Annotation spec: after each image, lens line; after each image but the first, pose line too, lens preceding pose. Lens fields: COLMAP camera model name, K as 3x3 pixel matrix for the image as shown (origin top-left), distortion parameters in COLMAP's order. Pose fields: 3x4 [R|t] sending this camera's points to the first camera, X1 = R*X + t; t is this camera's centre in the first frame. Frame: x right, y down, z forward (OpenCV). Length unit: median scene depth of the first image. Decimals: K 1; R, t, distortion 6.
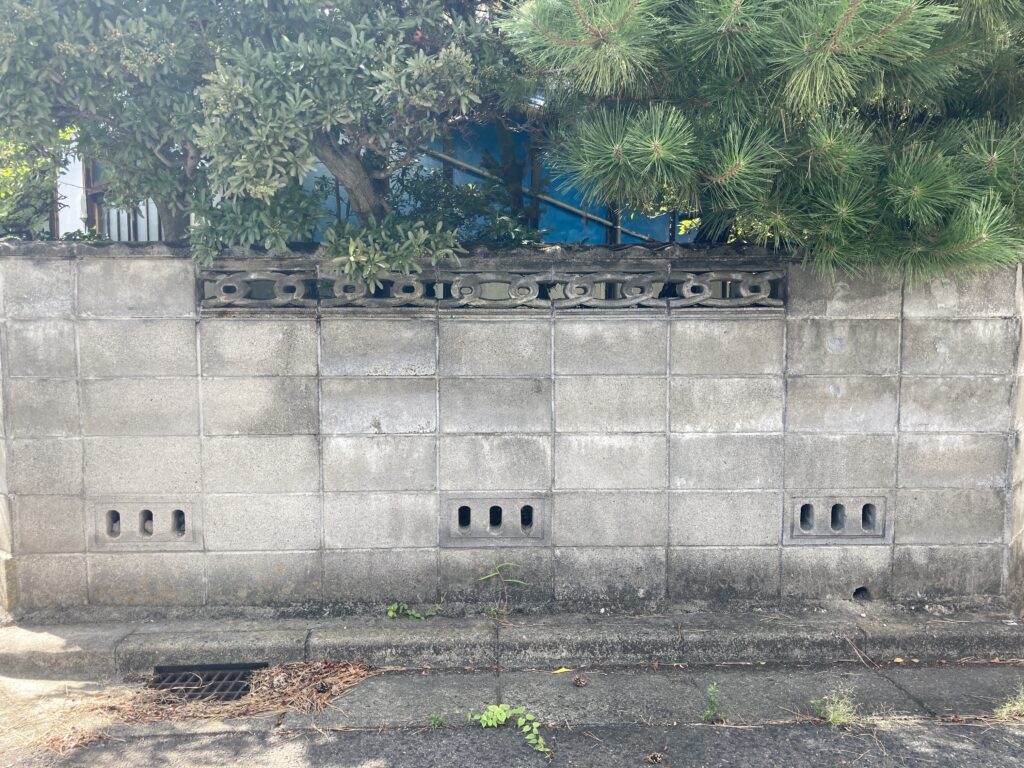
lens RADIAL K [[835.5, 0, 511.7], [0, 835.5, 376.3], [0, 0, 1]] dist [0.047466, -0.041373]
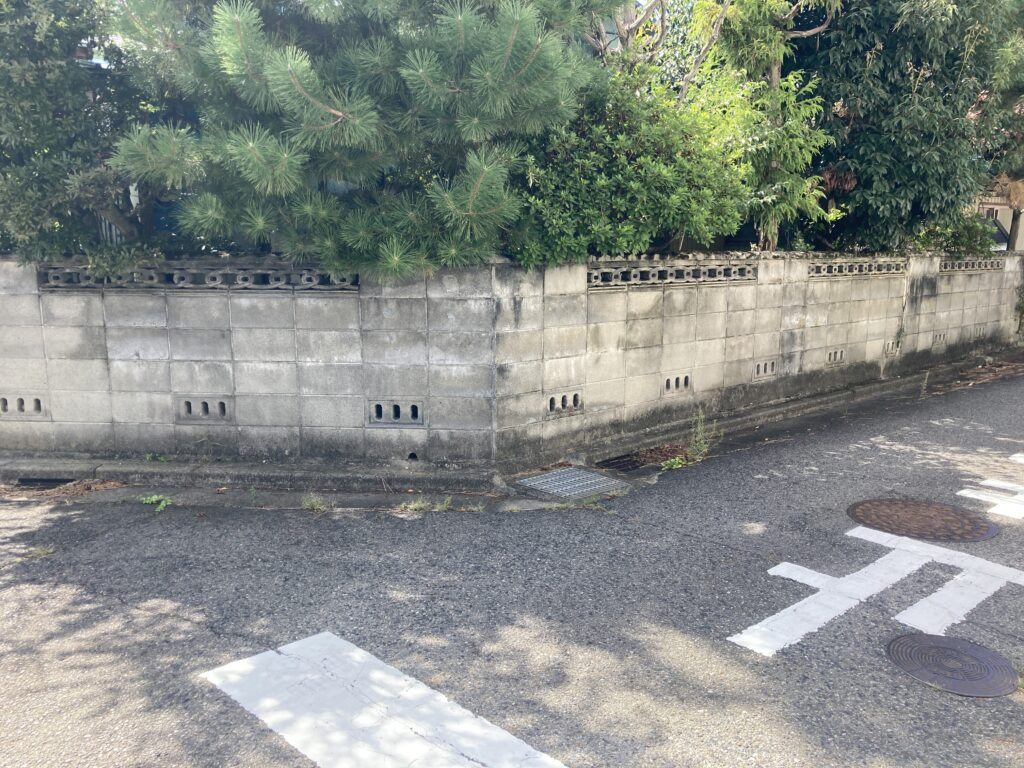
lens RADIAL K [[835.5, 0, 523.1], [0, 835.5, 394.7], [0, 0, 1]] dist [0.047466, -0.041373]
pose [[0.992190, 0.023392, -0.122520, 0.873242], [-0.010780, 0.994664, 0.102604, -0.049633], [0.124267, -0.100482, 0.987148, -0.677231]]
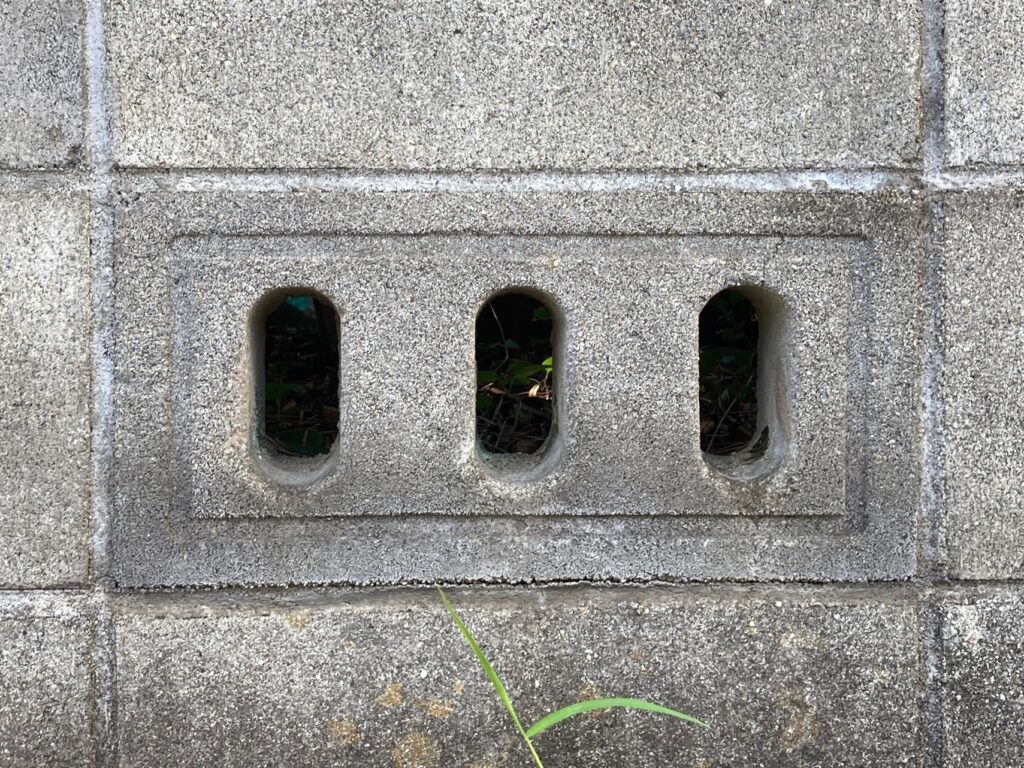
lens RADIAL K [[835.5, 0, 509.8], [0, 835.5, 385.3], [0, 0, 1]] dist [0.047466, -0.041373]
pose [[0.999937, -0.000079, 0.011212, -0.022521], [0.000535, 0.999173, -0.040666, 0.177612], [-0.011200, 0.040669, 0.999110, 0.864921]]
